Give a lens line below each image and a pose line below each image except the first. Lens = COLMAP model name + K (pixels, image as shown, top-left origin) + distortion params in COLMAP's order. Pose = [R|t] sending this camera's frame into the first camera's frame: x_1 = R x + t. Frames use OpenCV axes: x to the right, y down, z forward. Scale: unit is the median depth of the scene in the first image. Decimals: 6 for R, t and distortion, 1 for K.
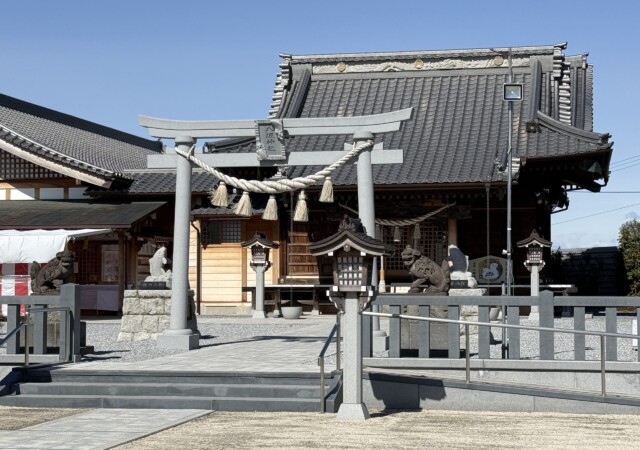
lens RADIAL K [[1346.6, 0, 319.6], [0, 1346.6, 221.8], [0, 0, 1]] dist [0.165338, 0.000000]
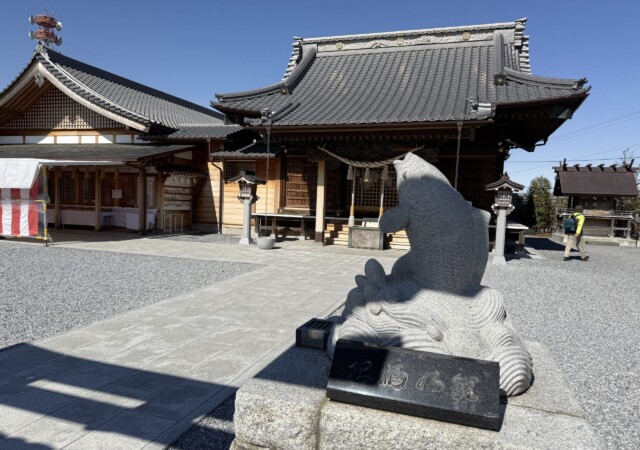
lens RADIAL K [[449.1, 0, 322.6], [0, 449.1, 228.3], [0, 0, 1]] dist [0.044876, -0.019648]
pose [[0.993081, 0.045257, -0.108356, 0.058978], [-0.033619, 0.993699, 0.106917, 0.013756], [0.112512, -0.102534, 0.988346, 0.594738]]
